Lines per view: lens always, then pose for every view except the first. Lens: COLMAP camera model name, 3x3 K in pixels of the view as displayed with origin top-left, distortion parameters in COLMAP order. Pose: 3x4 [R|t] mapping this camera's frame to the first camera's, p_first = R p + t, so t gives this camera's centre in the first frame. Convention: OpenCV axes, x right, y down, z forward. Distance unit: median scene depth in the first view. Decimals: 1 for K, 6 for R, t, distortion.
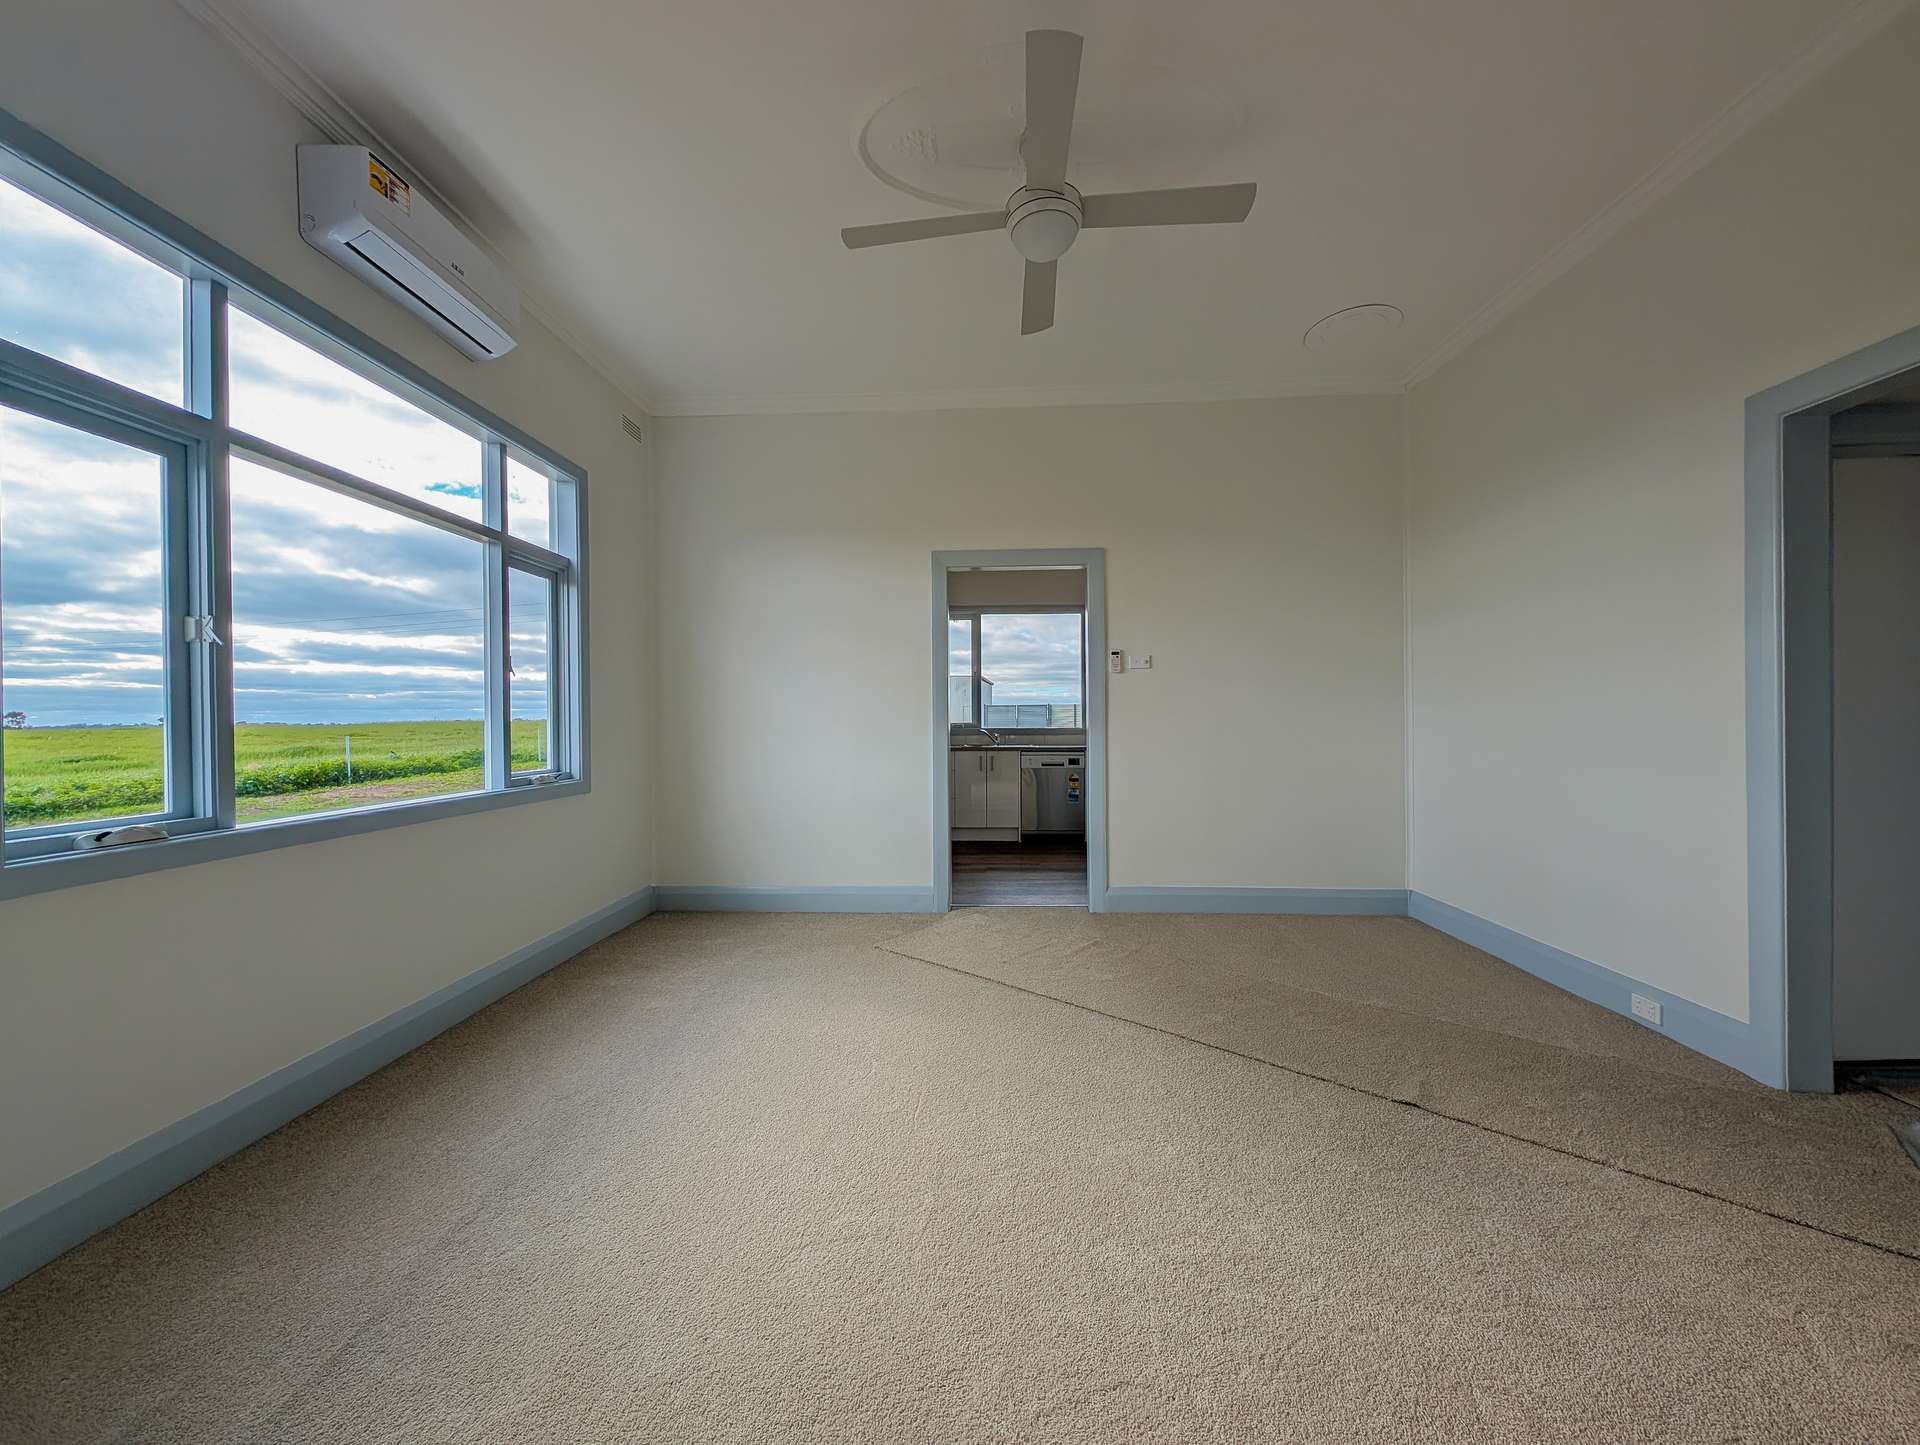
lens RADIAL K [[726.4, 0, 963.8], [0, 726.4, 721.5], [0, 0, 1]] dist [0.029441, -0.017286]
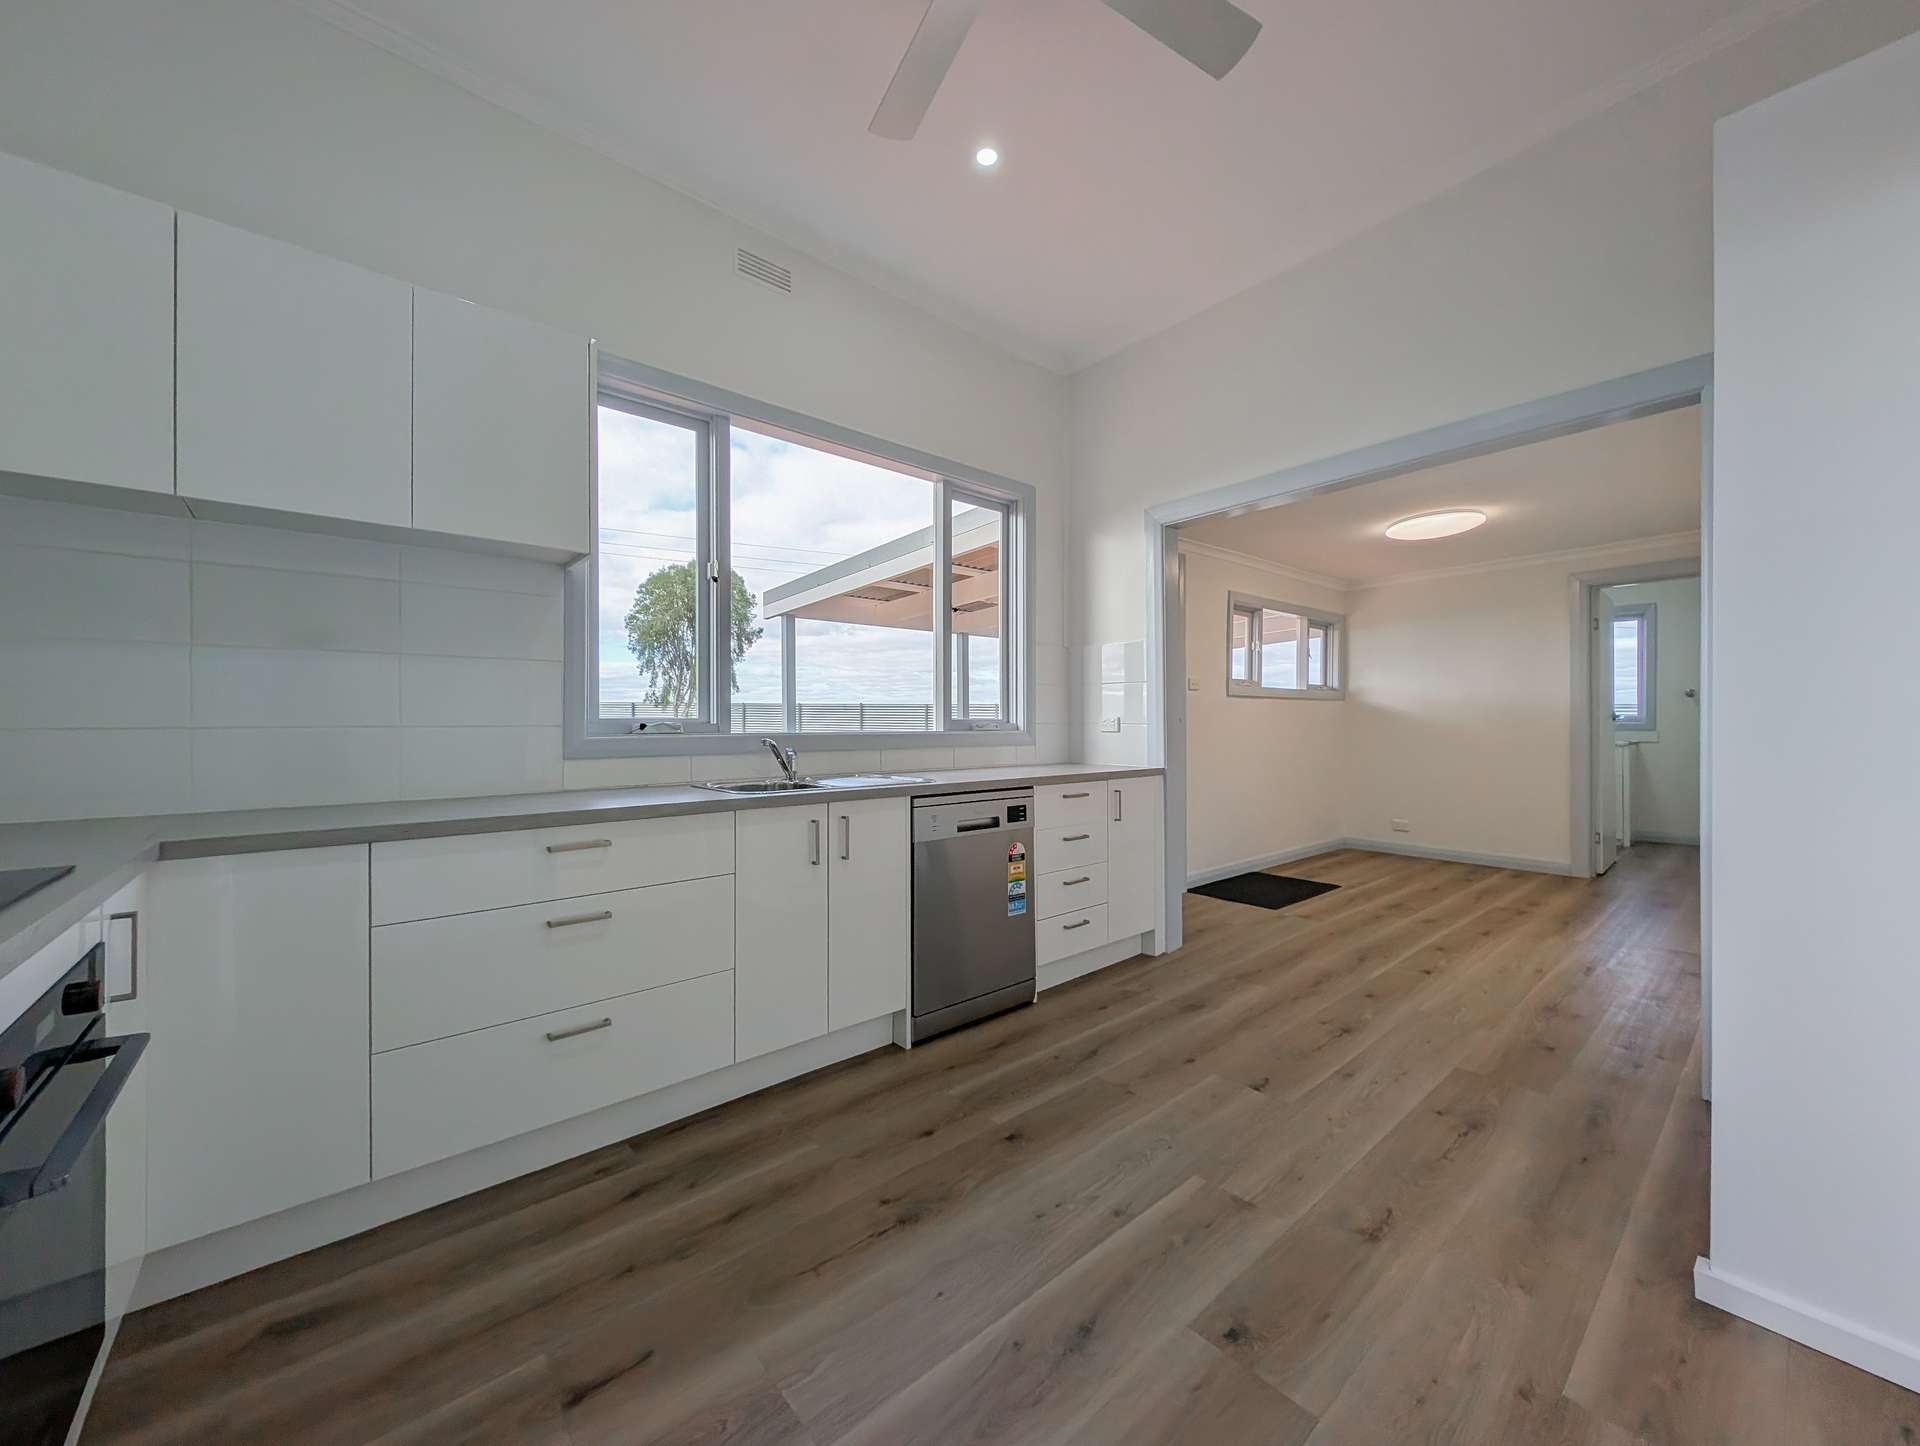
lens RADIAL K [[726.4, 0, 963.8], [0, 726.4, 722.0], [0, 0, 1]] dist [0.029441, -0.017286]
pose [[0.735303, -0.000020, 0.677738, -0.288231], [0.002495, 0.999993, -0.002678, 0.007628], [-0.677734, 0.003660, 0.735298, 1.360988]]
